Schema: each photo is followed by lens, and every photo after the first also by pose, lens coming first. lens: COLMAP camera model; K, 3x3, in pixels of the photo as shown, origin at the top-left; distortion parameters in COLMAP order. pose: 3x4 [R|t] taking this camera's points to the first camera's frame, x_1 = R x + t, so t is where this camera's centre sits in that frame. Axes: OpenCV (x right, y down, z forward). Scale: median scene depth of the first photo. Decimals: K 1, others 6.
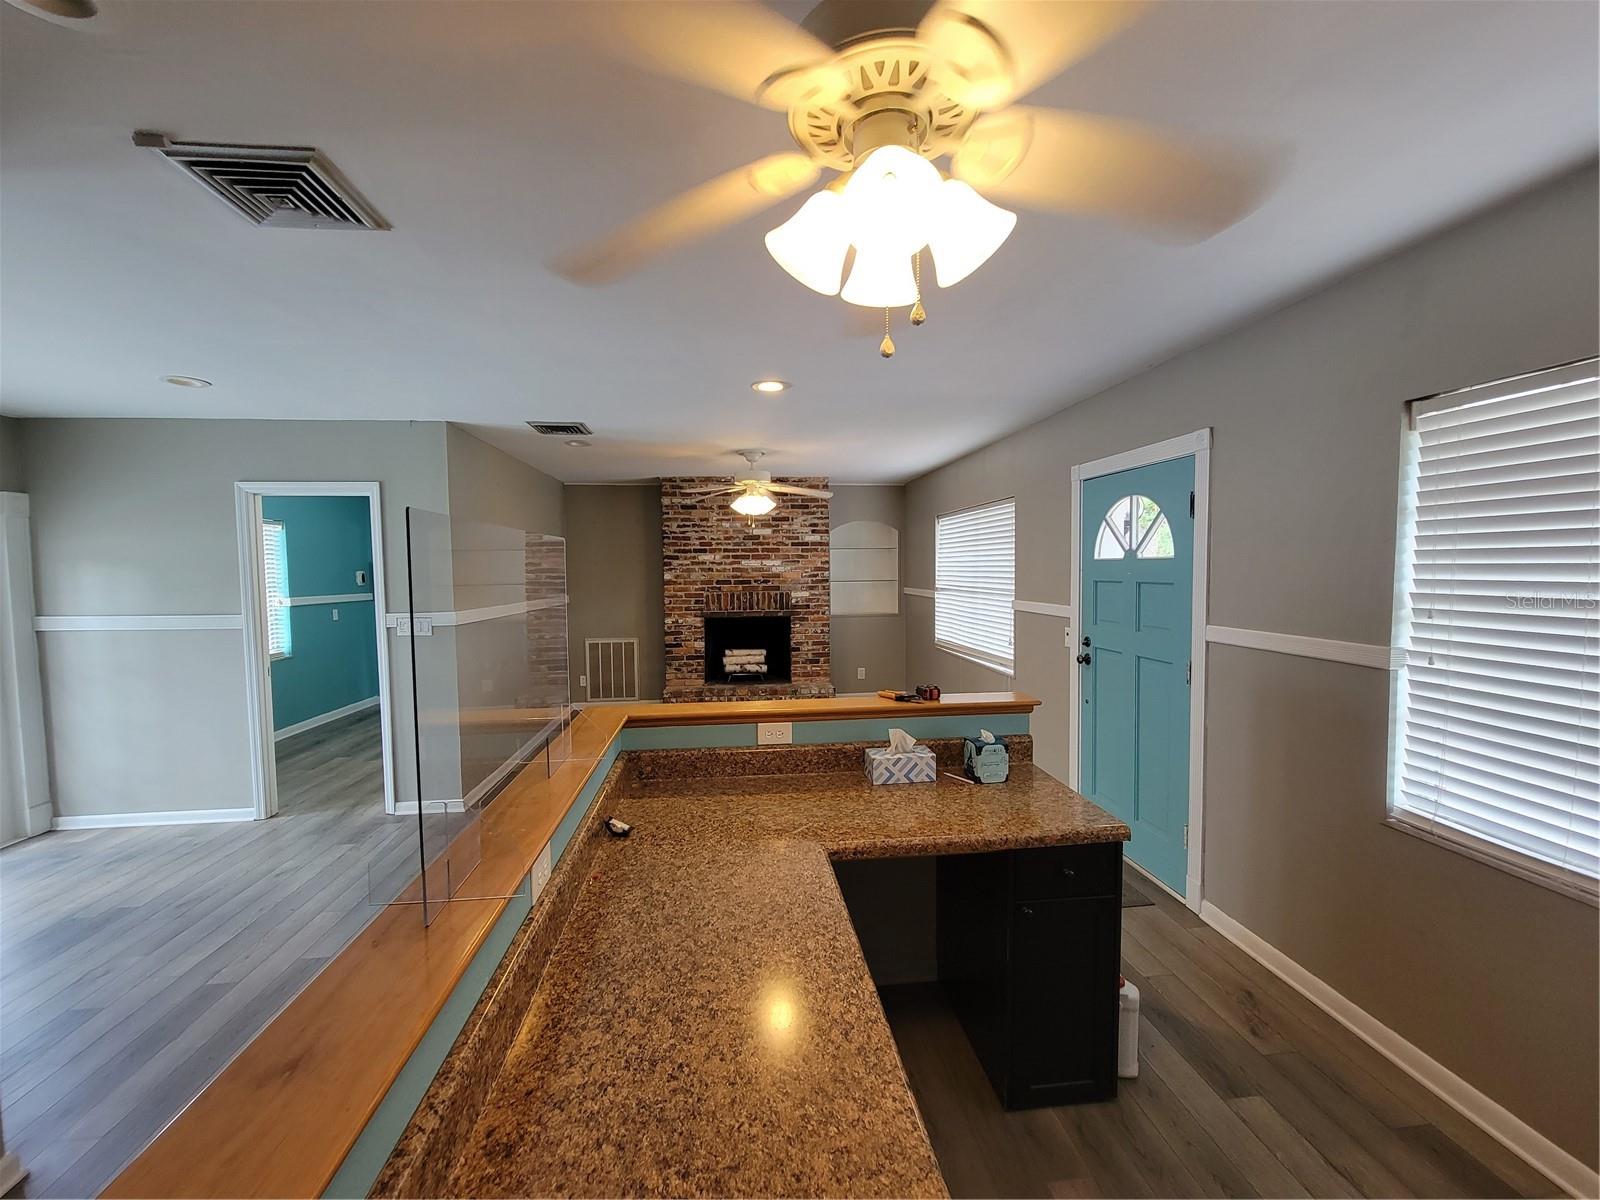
lens RADIAL K [[657.6, 0, 794.1], [0, 657.6, 600.8], [0, 0, 1]] dist [-0.002098, -0.000149]
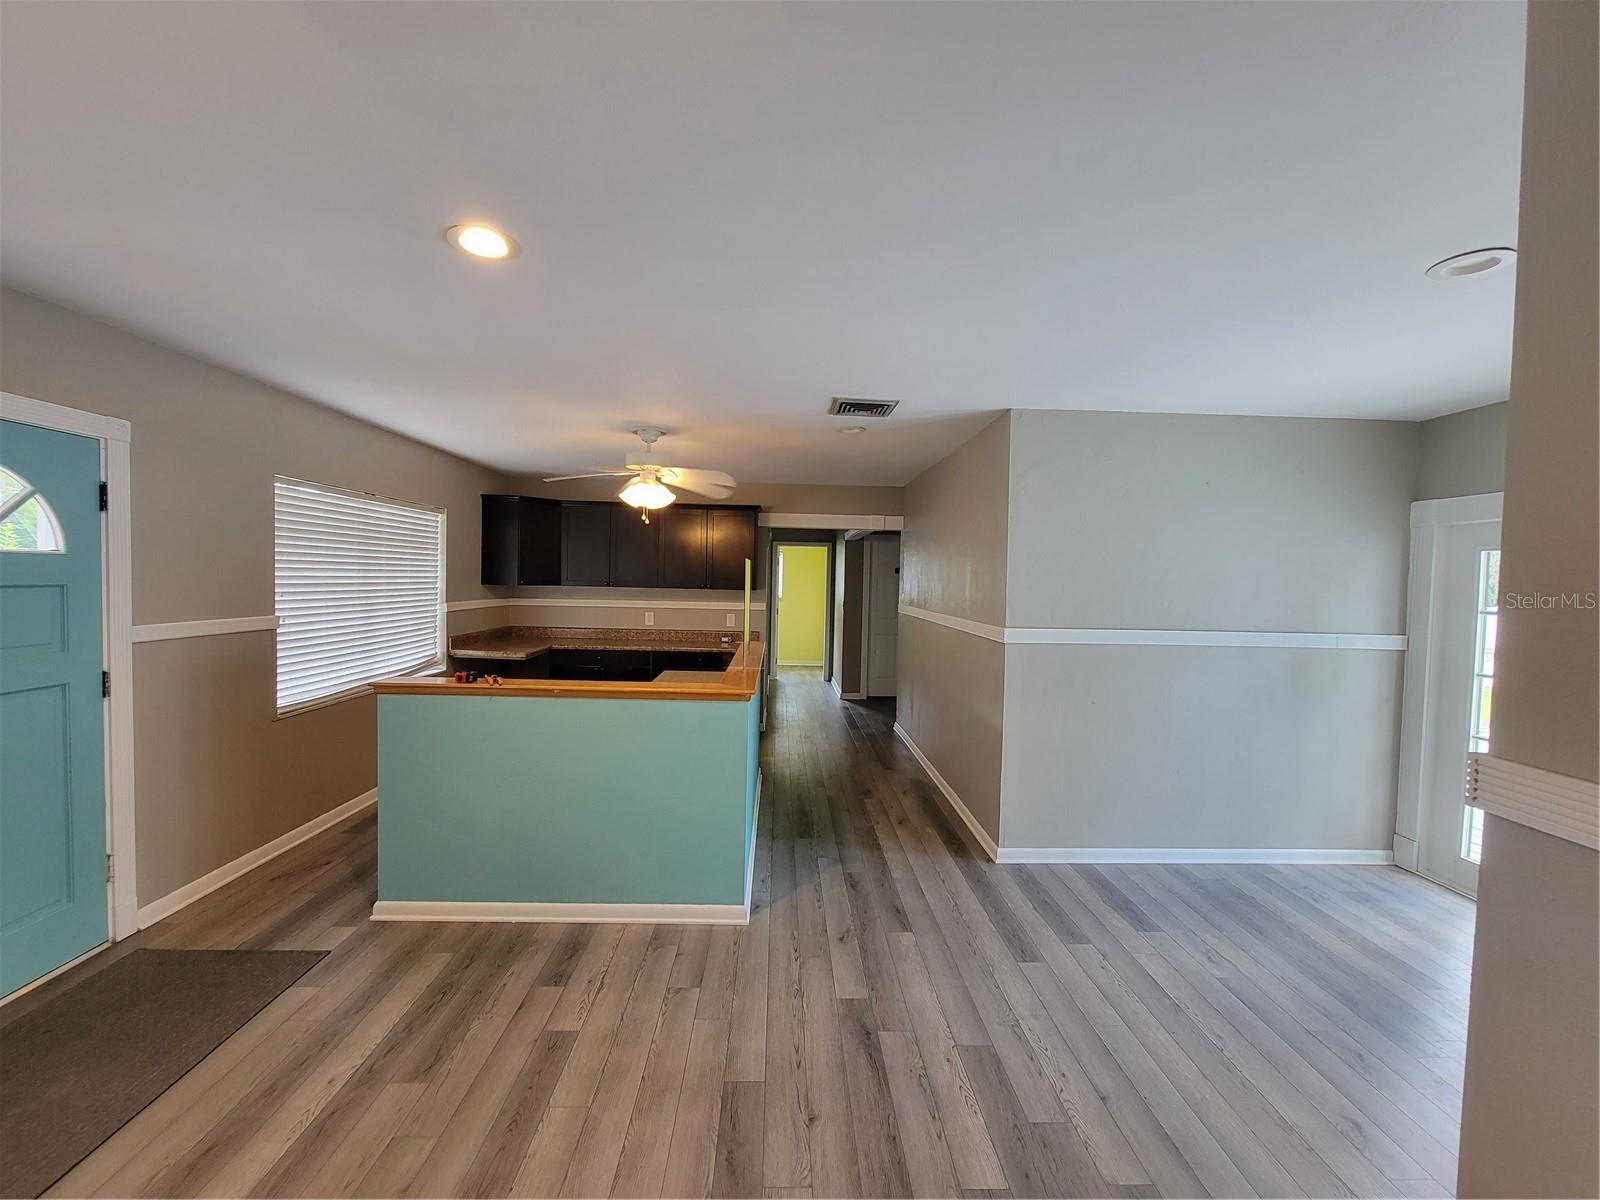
lens RADIAL K [[657.6, 0, 794.0], [0, 657.6, 606.6], [0, 0, 1]] dist [-0.002098, -0.000149]
pose [[-0.996617, -0.013043, 0.081142, -0.349050], [-0.005234, 0.995395, 0.095712, -0.073919], [-0.082017, 0.094963, -0.992096, 1.563986]]
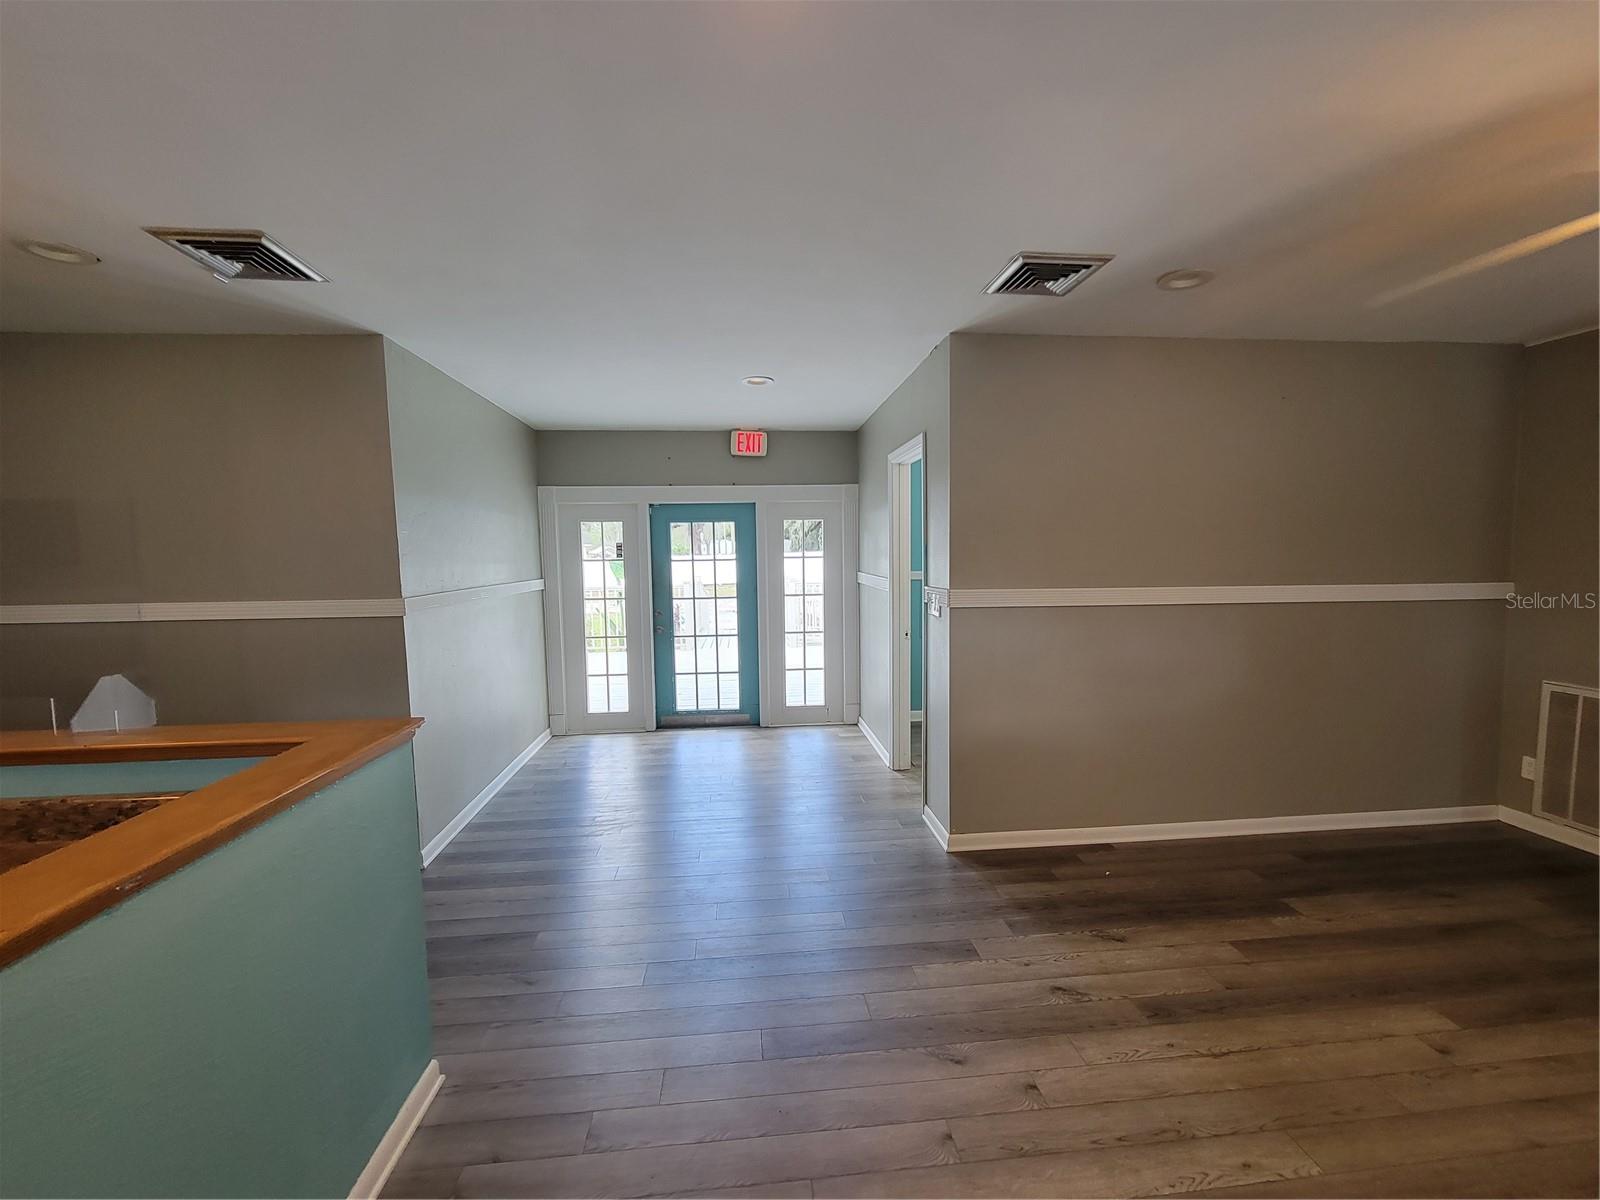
lens RADIAL K [[657.6, 0, 794.9], [0, 657.6, 603.4], [0, 0, 1]] dist [-0.002098, -0.000149]
pose [[-0.011108, 0.088459, -0.996018, 0.295724], [-0.038698, 0.995295, 0.088826, -0.033528], [0.999189, 0.039530, -0.007633, 1.029935]]
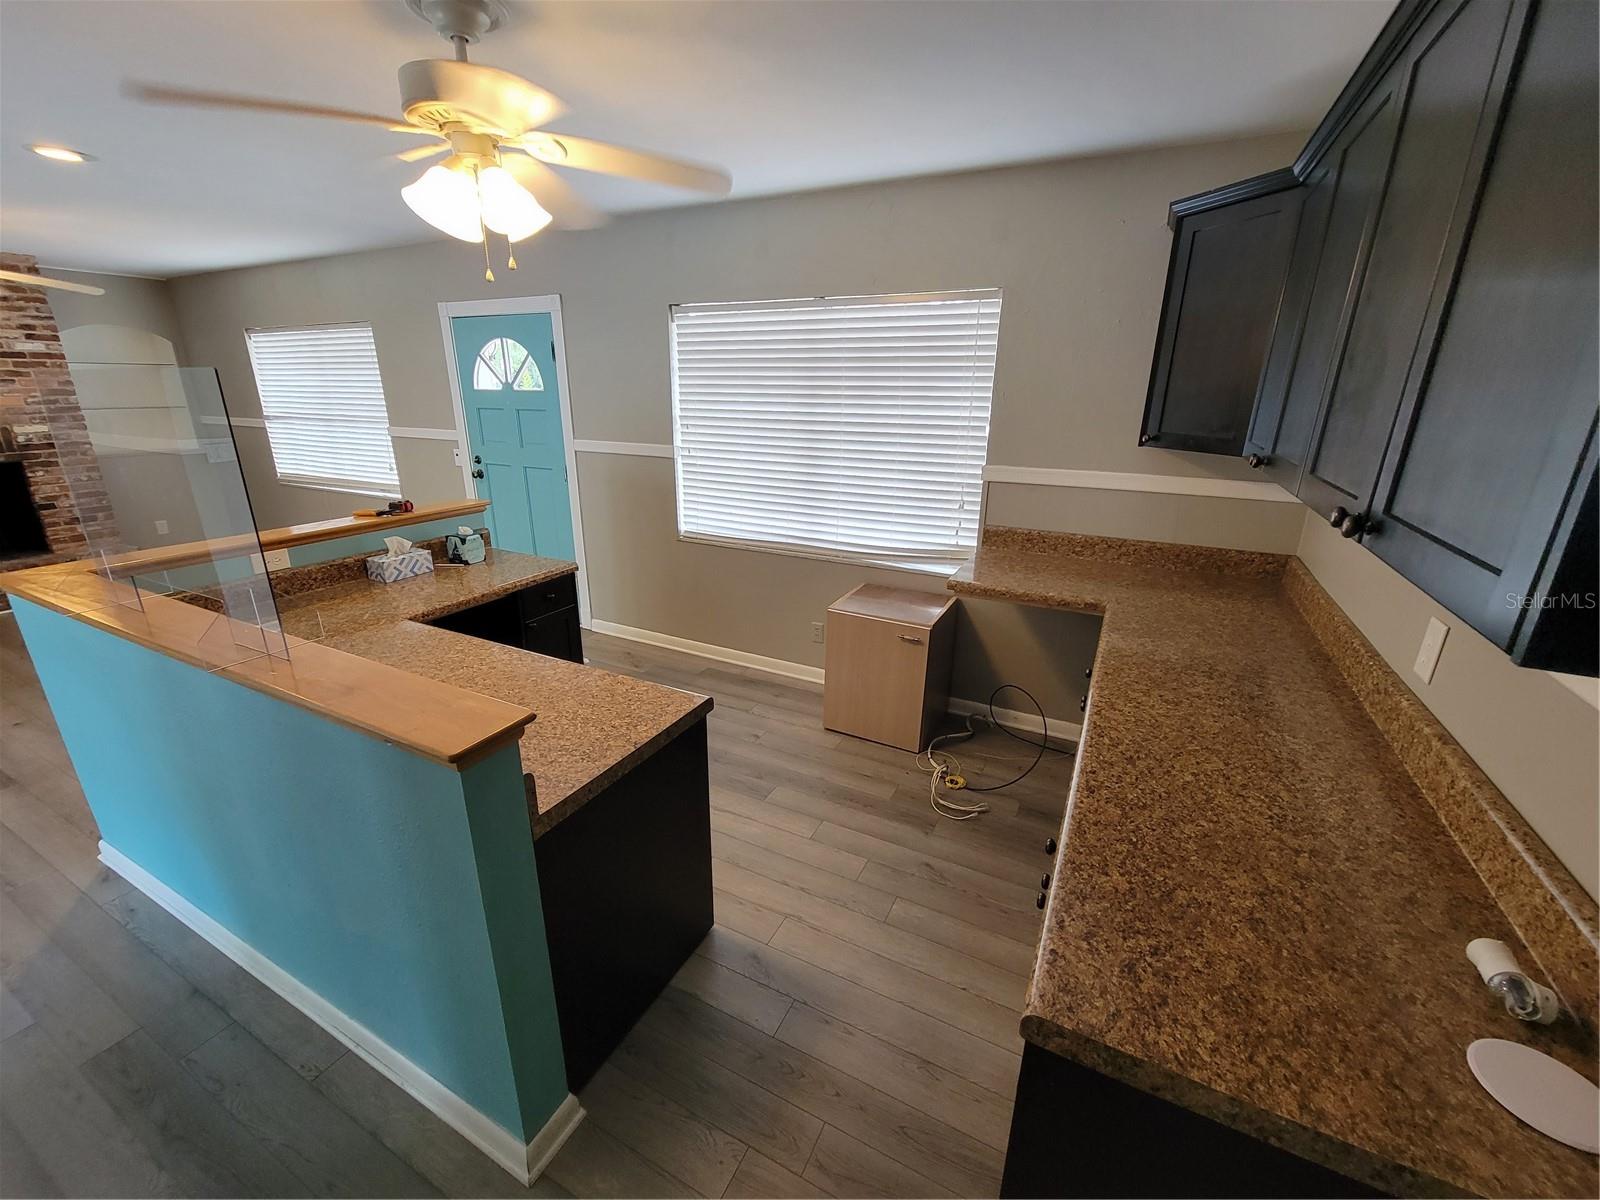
lens RADIAL K [[657.6, 0, 796.9], [0, 657.6, 603.4], [0, 0, 1]] dist [-0.002098, -0.000149]
pose [[0.551594, -0.247020, 0.796697, -0.303392], [0.028065, 0.960098, 0.278253, -0.005521], [-0.833641, -0.131123, 0.536517, -0.216621]]
